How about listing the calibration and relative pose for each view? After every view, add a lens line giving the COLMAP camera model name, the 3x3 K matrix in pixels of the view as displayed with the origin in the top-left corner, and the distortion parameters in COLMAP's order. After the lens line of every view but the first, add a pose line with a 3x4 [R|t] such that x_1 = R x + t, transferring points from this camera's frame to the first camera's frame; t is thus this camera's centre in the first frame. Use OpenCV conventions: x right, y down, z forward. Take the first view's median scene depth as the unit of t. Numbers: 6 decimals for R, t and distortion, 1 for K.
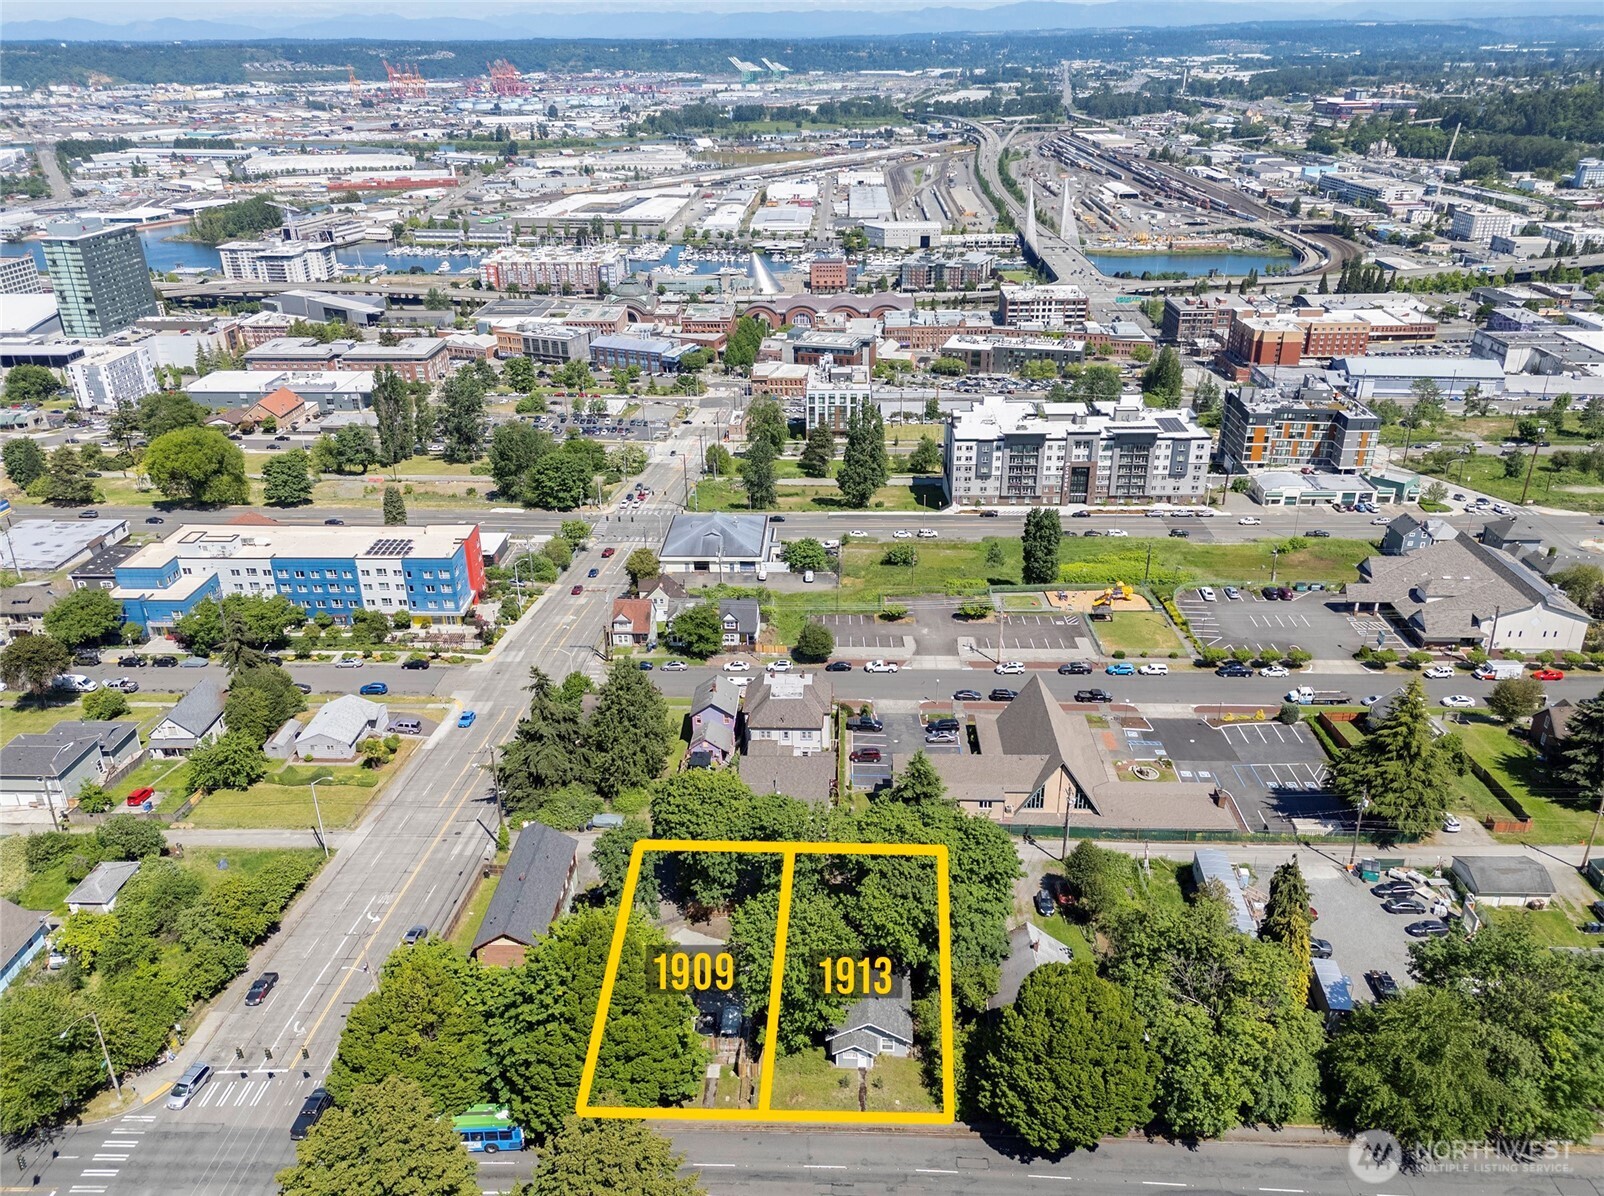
lens RADIAL K [[1282.8, 0, 811.4], [0, 1282.8, 603.5], [0, 0, 1]] dist [0.071855, -0.015810]
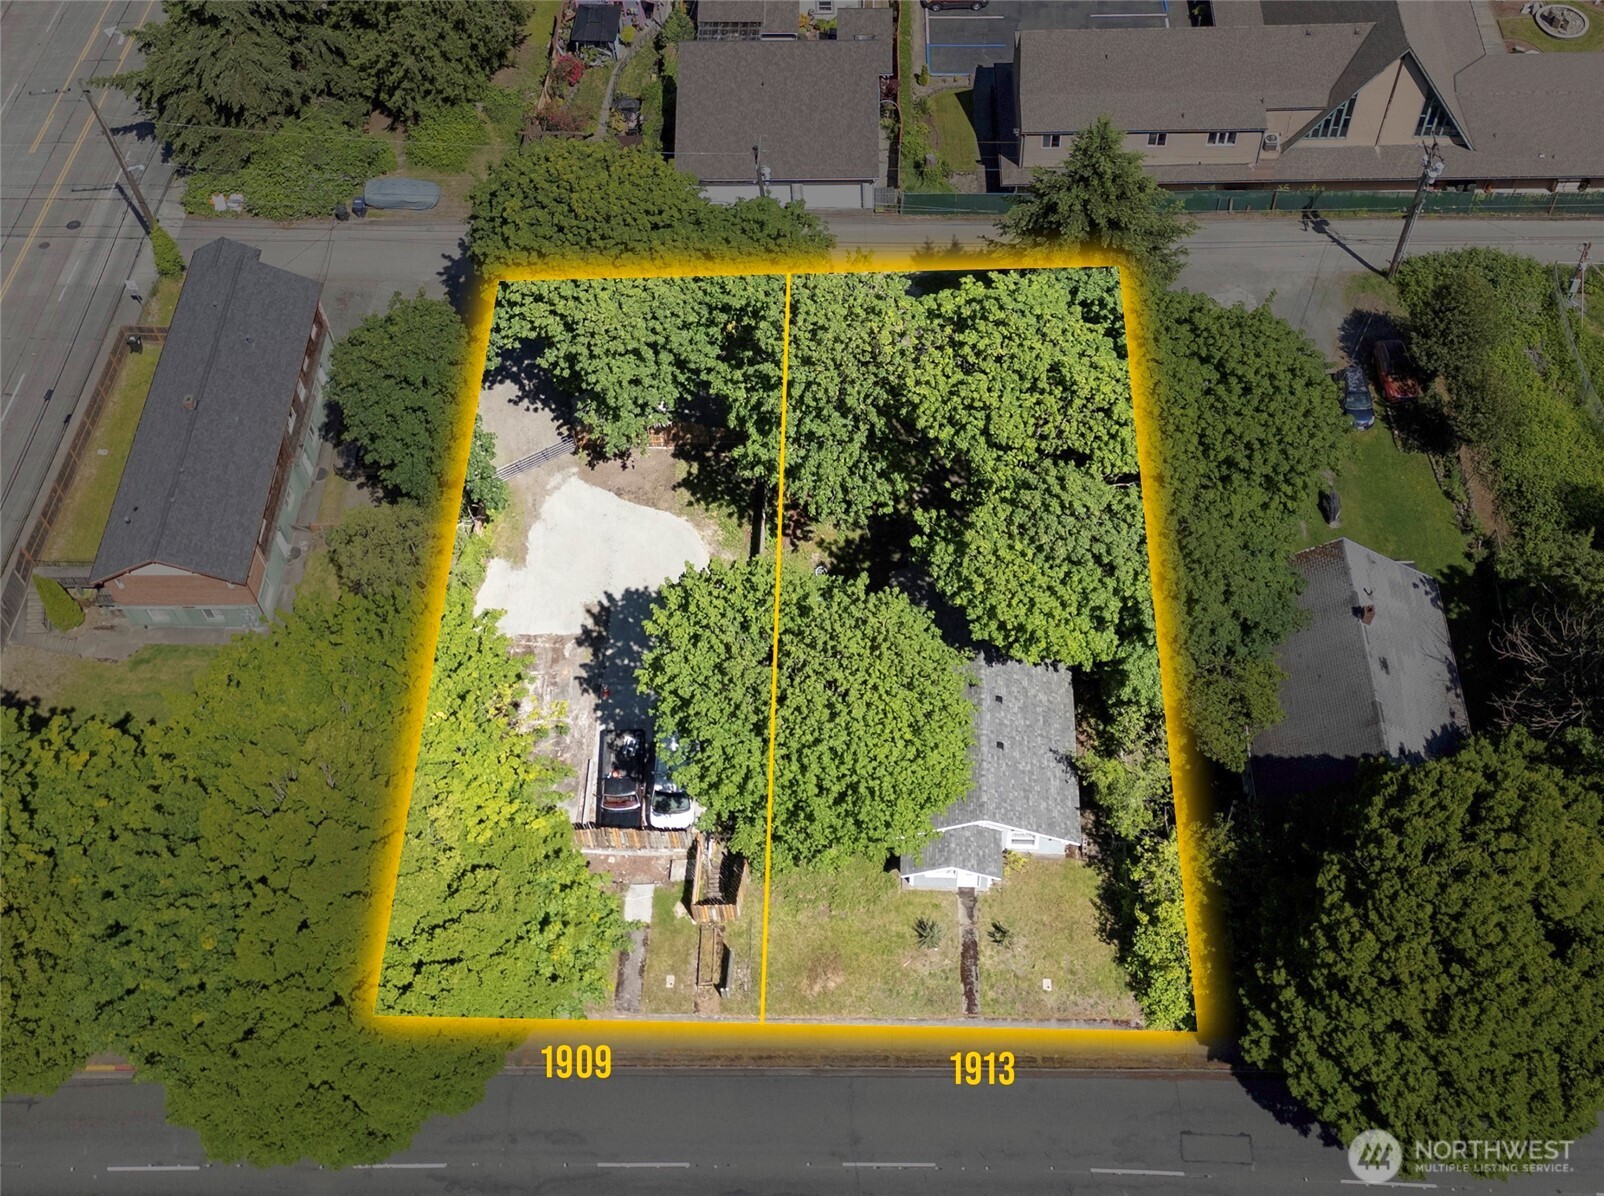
lens RADIAL K [[1975.5, 0, 852.1], [0, 1975.5, 463.7], [0, 0, 1]] dist [0.068271, 0.000000]
pose [[0.999768, -0.021535, -0.000896, 0.002669], [0.019596, 0.890880, 0.453815, -0.075695], [-0.008975, -0.453727, 0.891095, 0.388299]]
